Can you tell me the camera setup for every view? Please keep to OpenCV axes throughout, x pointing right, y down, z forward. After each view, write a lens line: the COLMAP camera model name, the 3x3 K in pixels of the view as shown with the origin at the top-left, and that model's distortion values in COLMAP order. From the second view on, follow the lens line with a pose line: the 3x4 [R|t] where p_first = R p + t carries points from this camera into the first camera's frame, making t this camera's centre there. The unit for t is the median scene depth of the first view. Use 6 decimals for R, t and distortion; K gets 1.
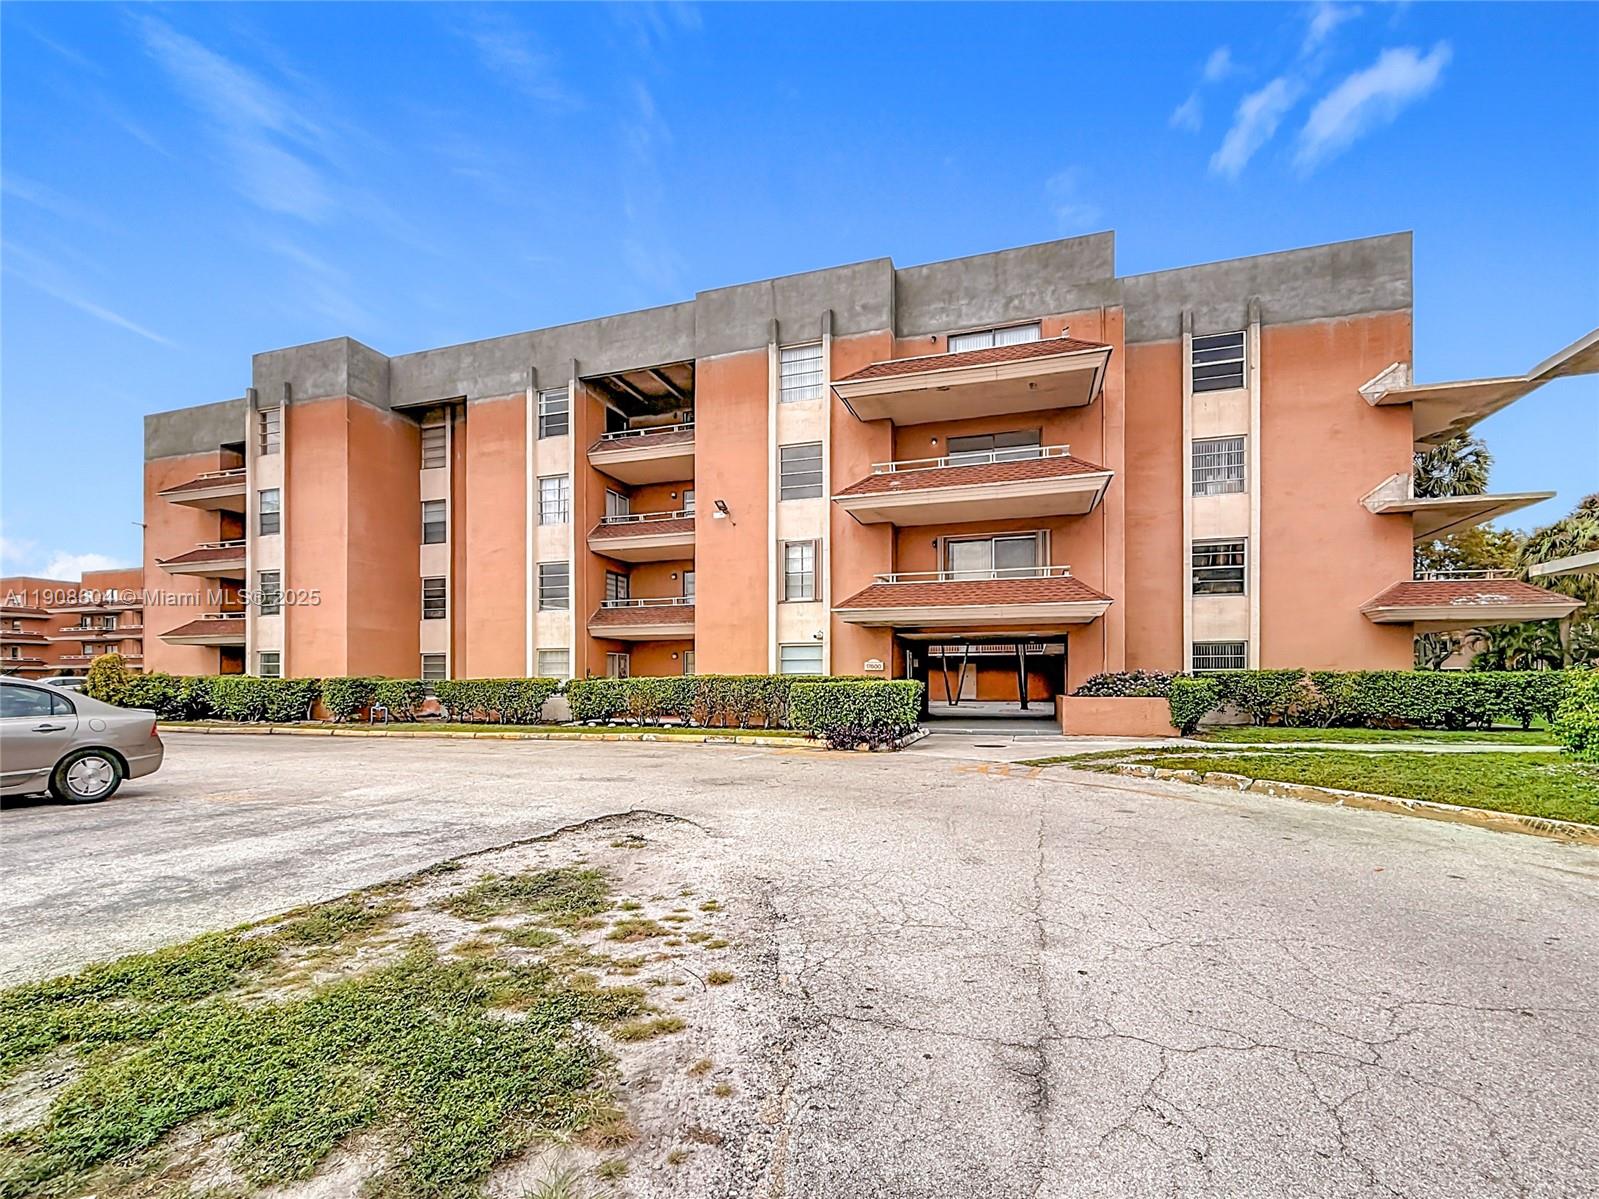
lens RADIAL K [[649.8, 0, 801.6], [0, 649.8, 690.2], [0, 0, 1]] dist [0.000137, -0.000010]
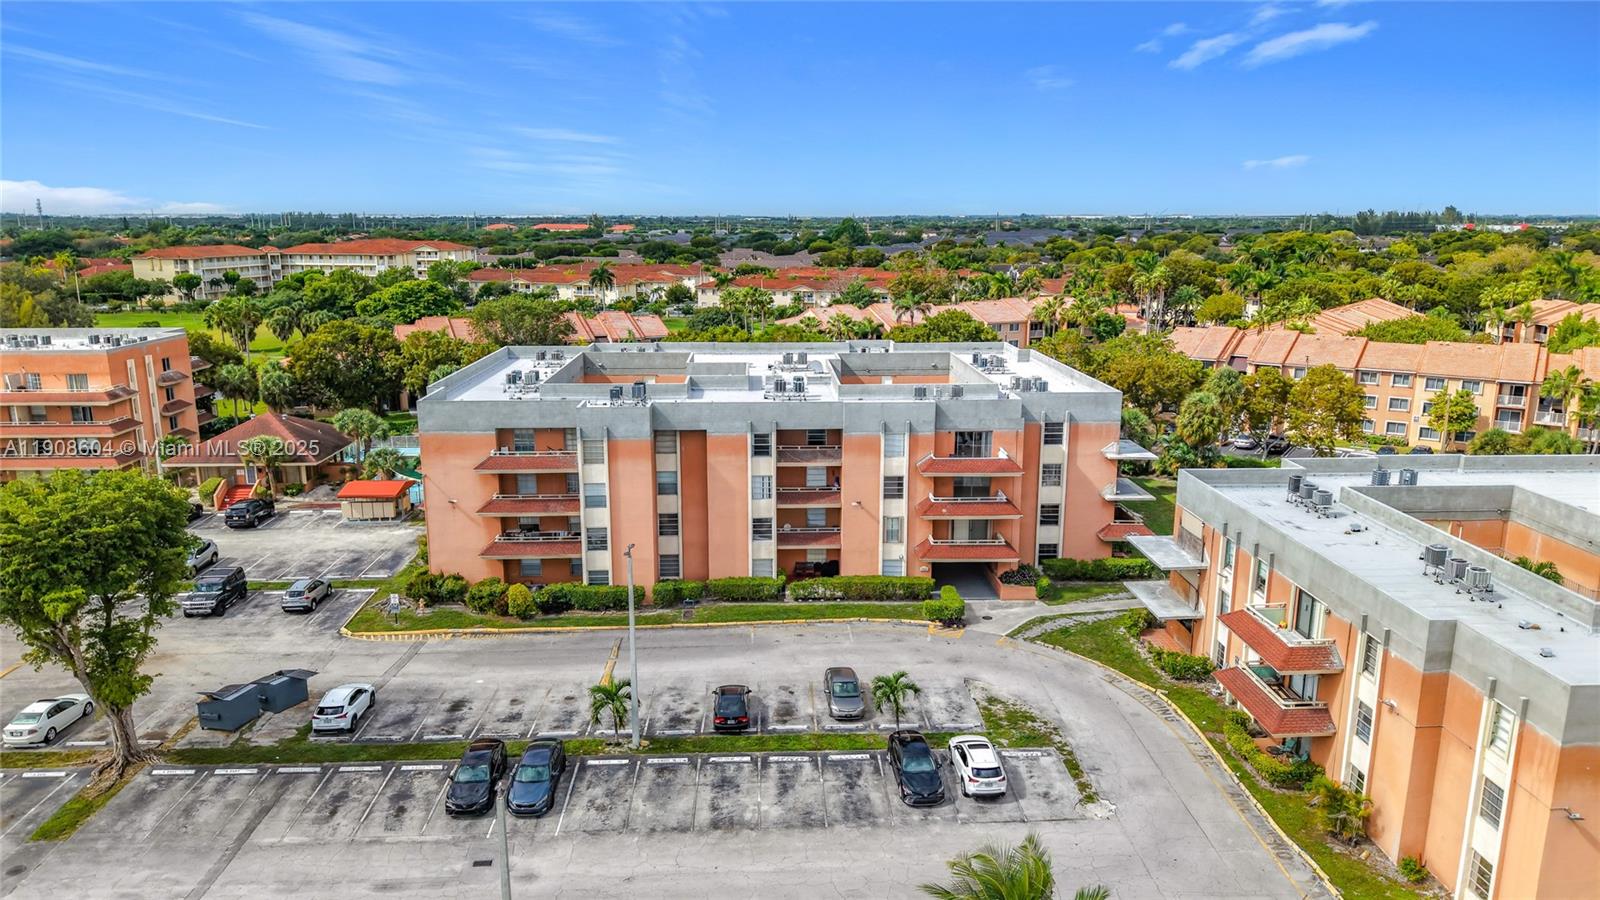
lens RADIAL K [[1096.2, 0, 800.0], [0, 1096.2, 450.0], [0, 0, 1]] dist [-0.003141, -0.003859]
pose [[0.937774, -0.075939, 0.338840, -1.638935], [0.002375, 0.977174, 0.212426, -1.305007], [-0.347237, -0.198403, 0.916549, -2.438030]]
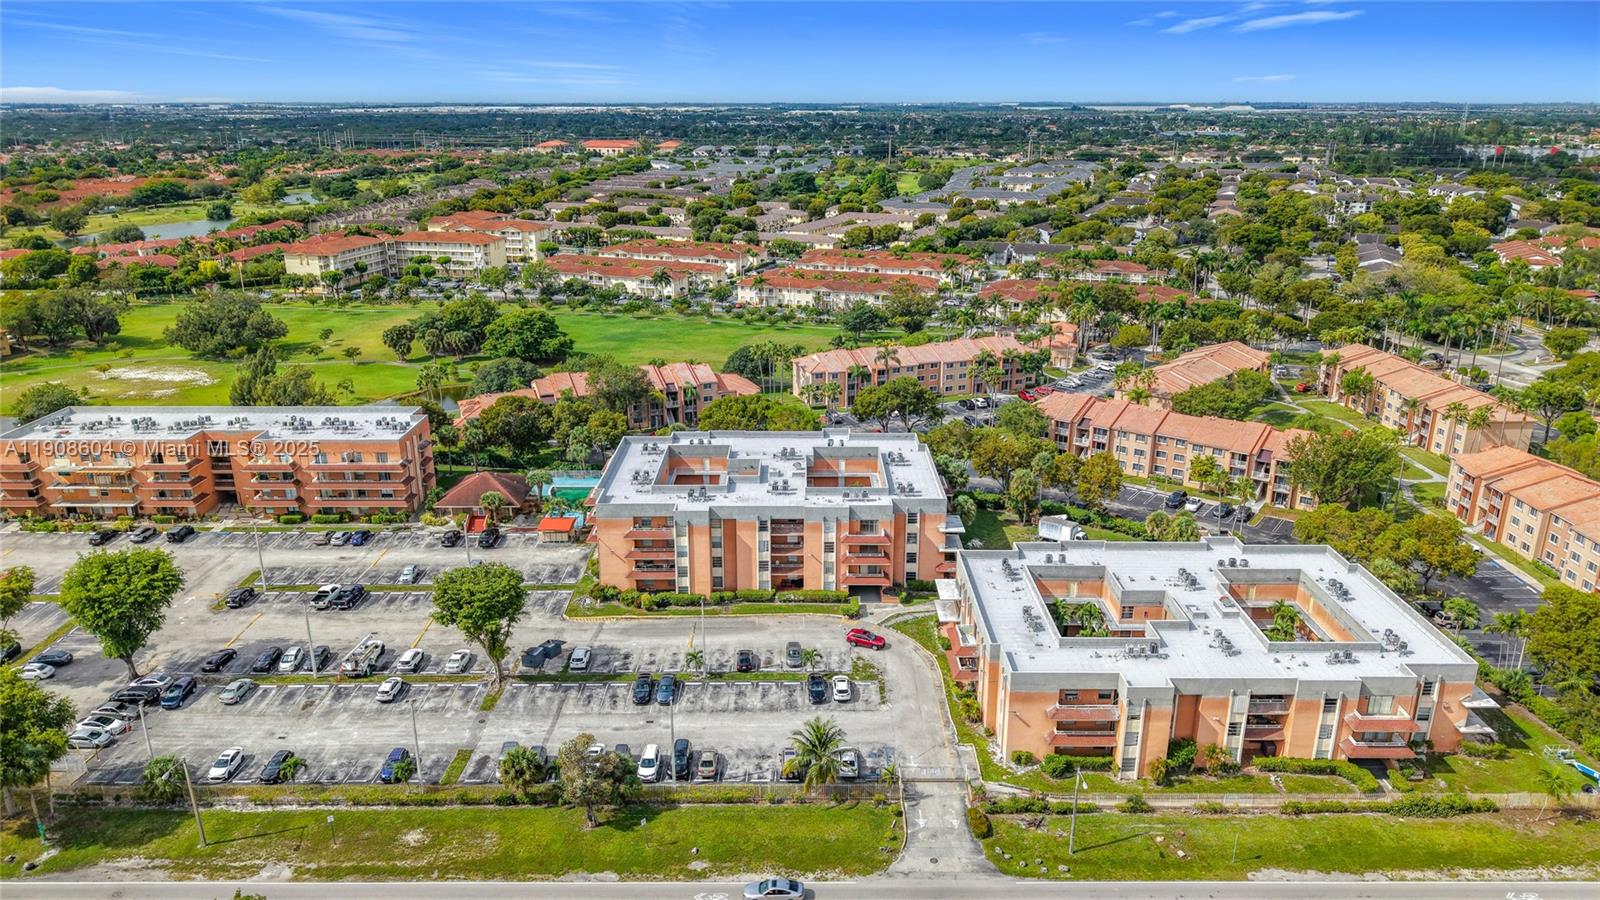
lens RADIAL K [[1110.5, 0, 800.0], [0, 1110.5, 450.0], [0, 0, 1]] dist [0.042871, 0.000201]
pose [[0.951771, -0.099629, 0.290184, -2.460393], [0.003995, 0.949753, 0.312974, -3.518327], [-0.306784, -0.296720, 0.904345, -5.965104]]
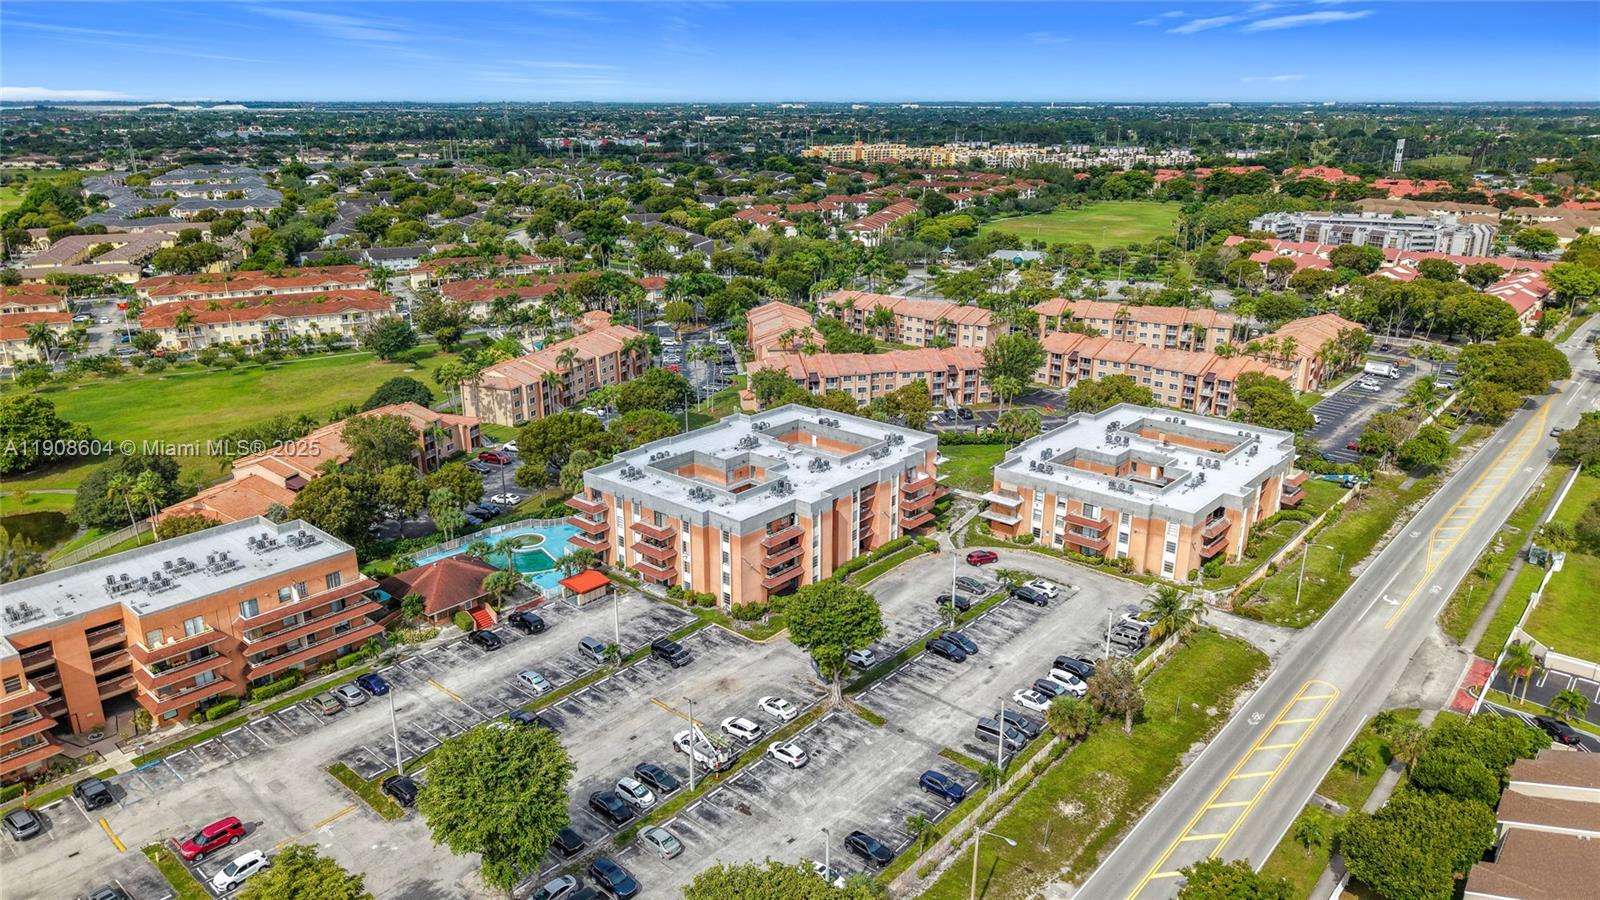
lens RADIAL K [[1096.7, 0, 796.6], [0, 1096.7, 429.1], [0, 0, 1]] dist [0.053435, -0.001122]
pose [[0.383060, -0.271720, 0.882855, -7.949603], [-0.005818, 0.955028, 0.296457, -3.504749], [-0.923705, -0.118697, 0.364252, -1.415573]]
